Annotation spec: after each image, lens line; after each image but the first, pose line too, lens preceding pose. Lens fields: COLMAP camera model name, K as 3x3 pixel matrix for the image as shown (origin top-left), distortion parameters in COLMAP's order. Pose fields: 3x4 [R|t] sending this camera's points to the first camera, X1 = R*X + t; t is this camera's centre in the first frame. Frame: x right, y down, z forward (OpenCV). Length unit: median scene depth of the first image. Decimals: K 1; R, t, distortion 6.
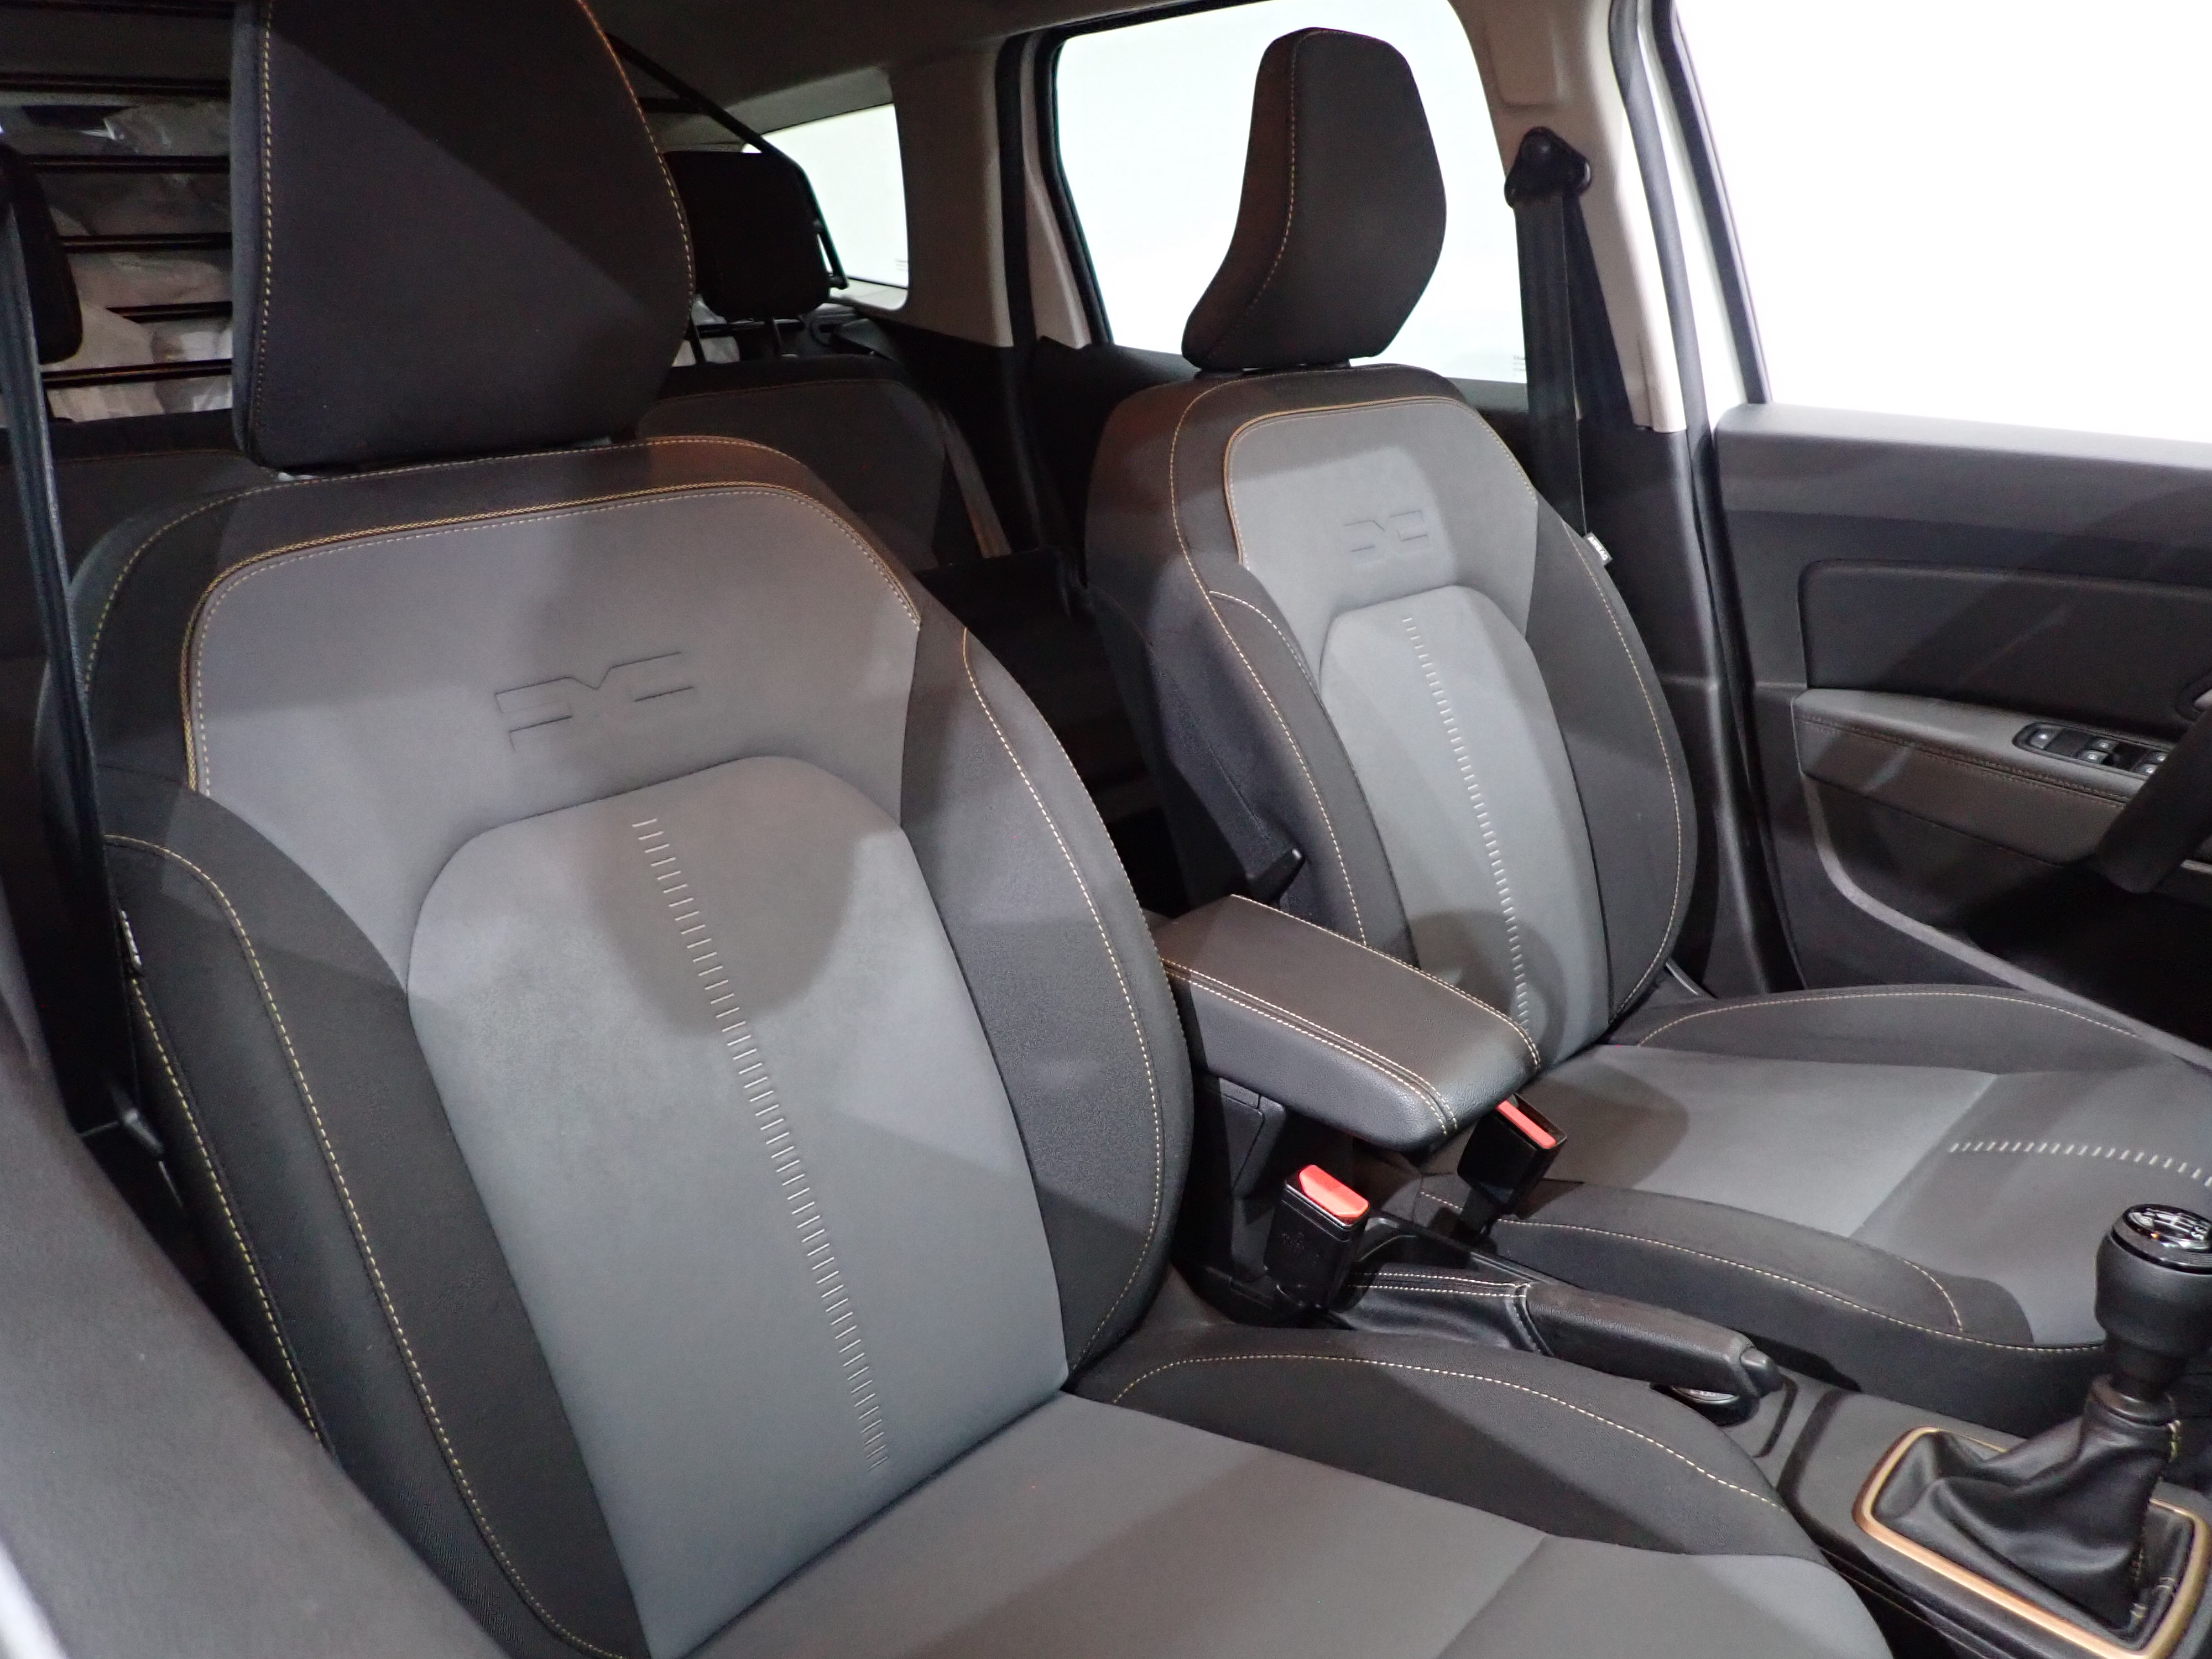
lens RADIAL K [[1652.2, 0, 1096.2], [0, 1652.2, 838.9], [0, 0, 1]] dist [0.006623, 0.003288]
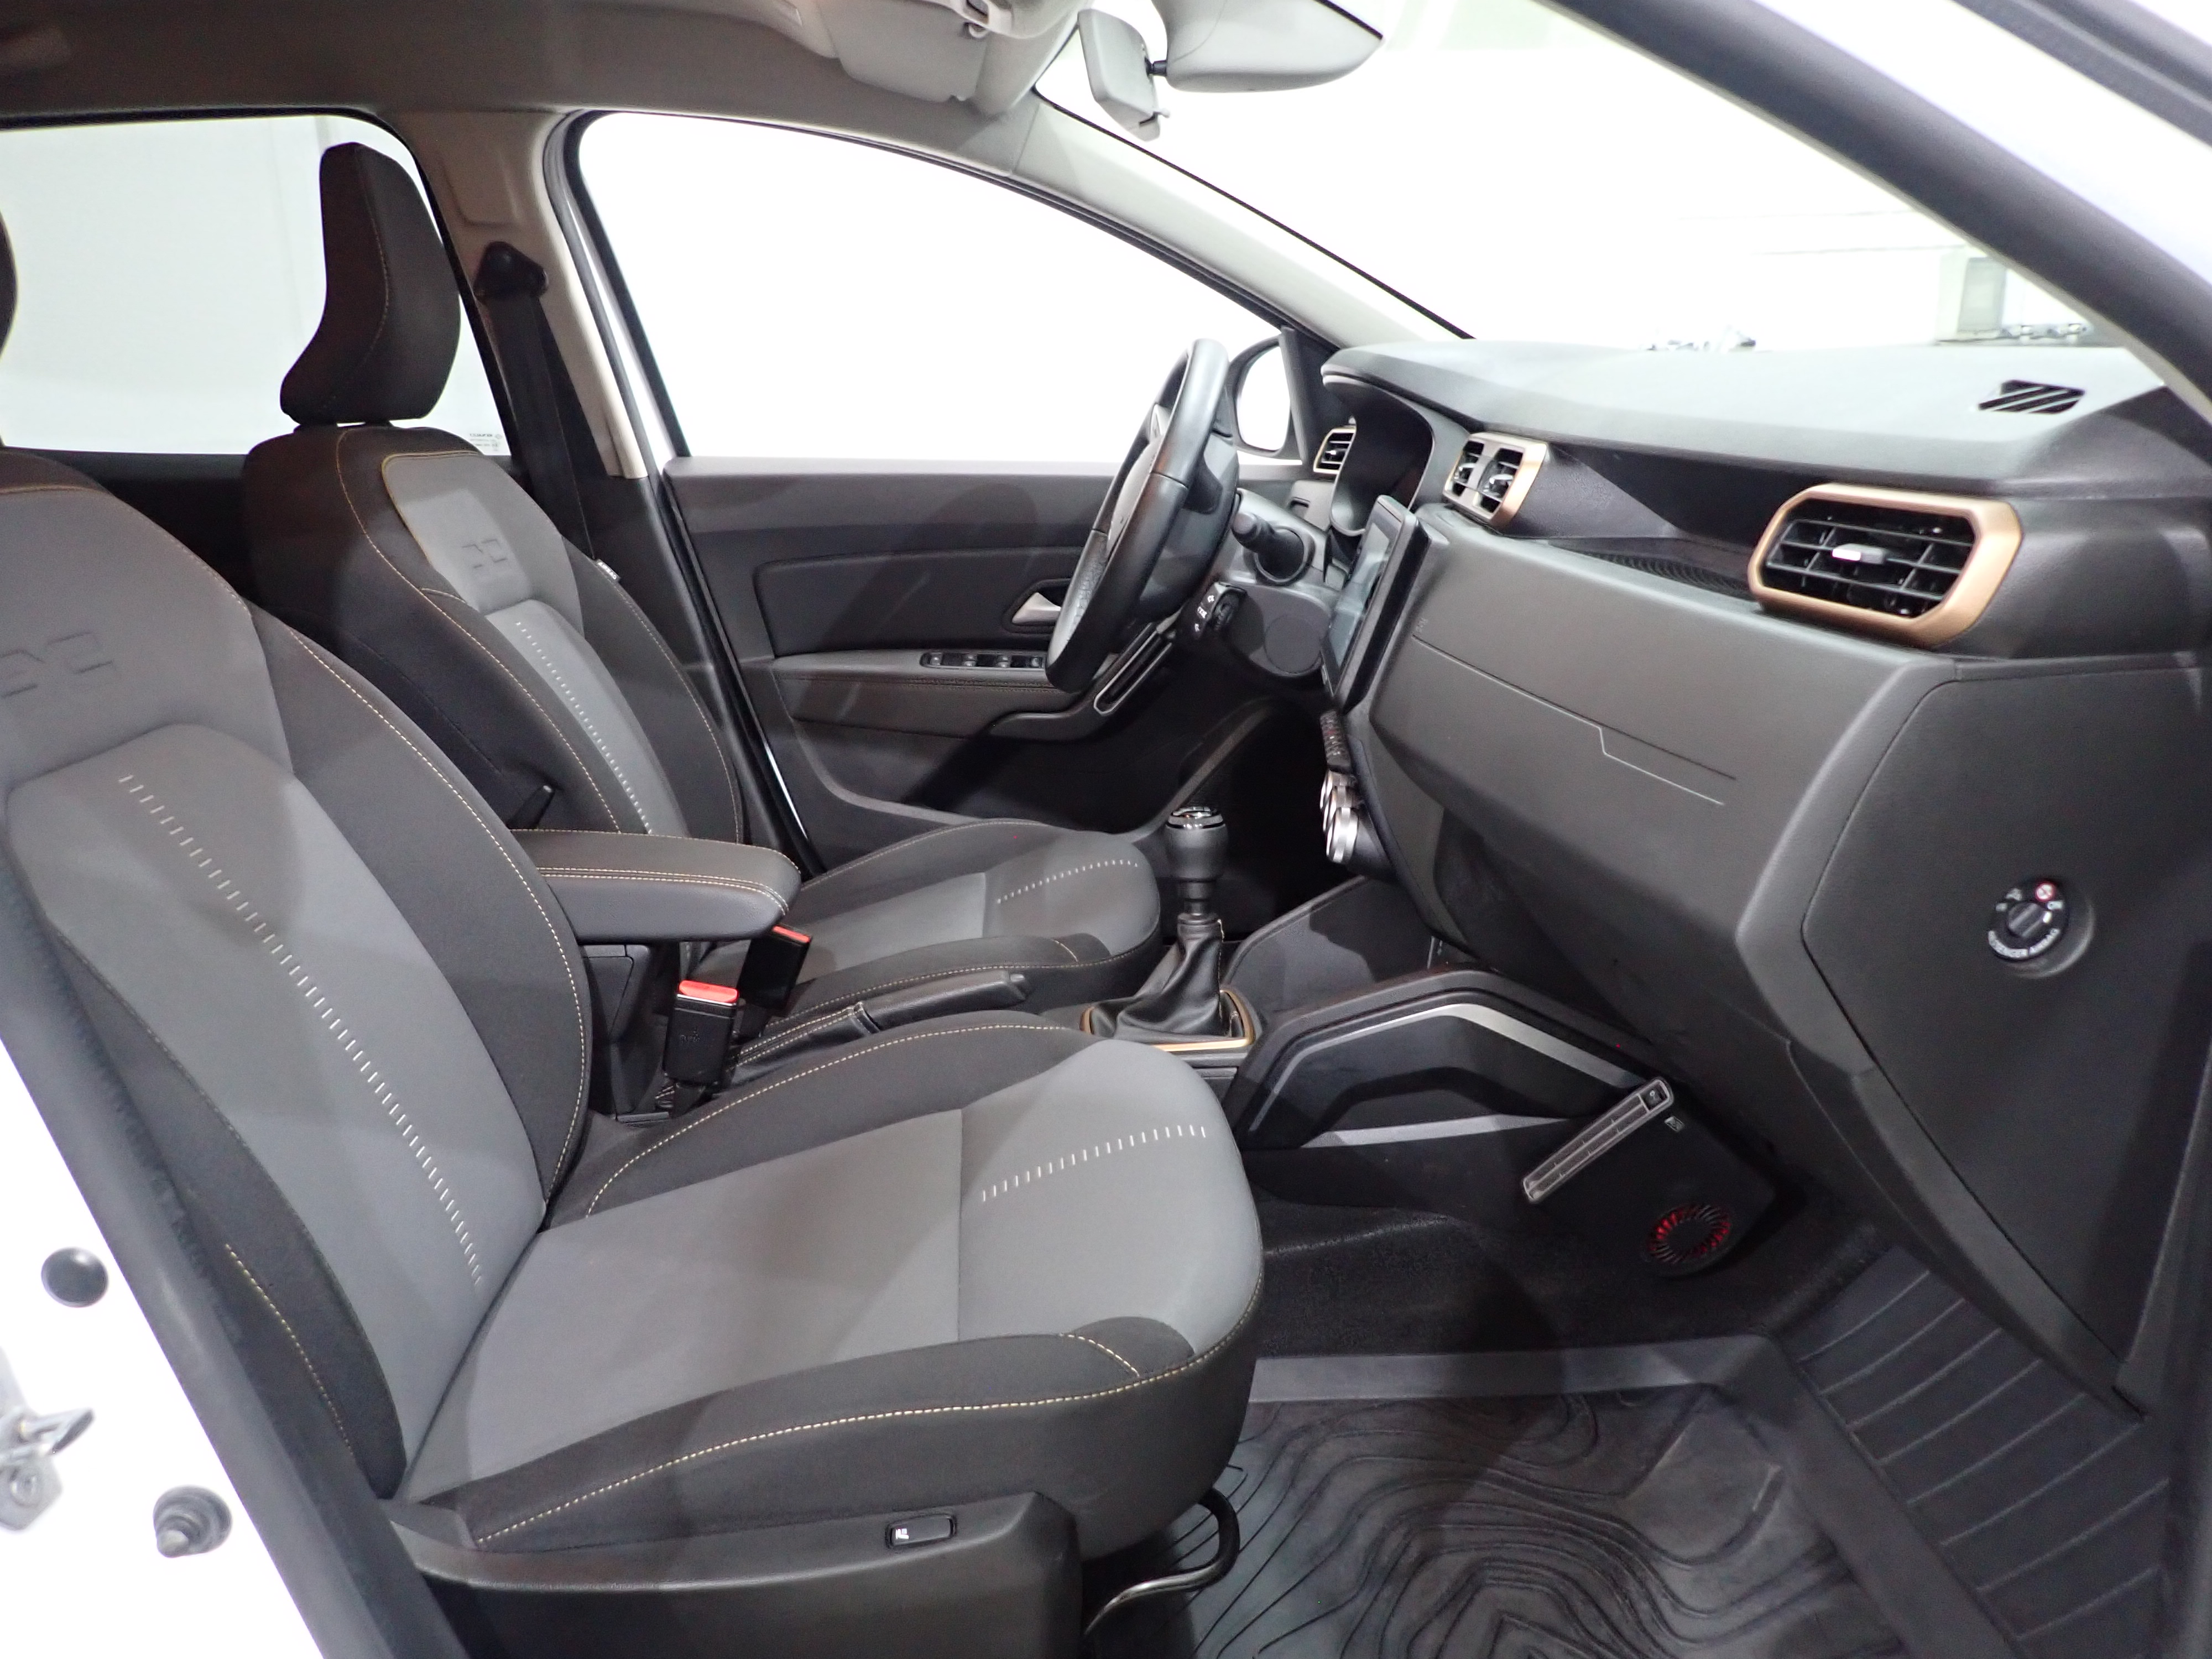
lens RADIAL K [[1652.2, 0, 1096.2], [0, 1652.2, 838.9], [0, 0, 1]] dist [0.006623, 0.003288]
pose [[0.691085, -0.189195, 0.697572, -0.378684], [0.257206, 0.966329, 0.007273, 0.115556], [-0.675461, 0.174393, 0.716477, -0.127422]]
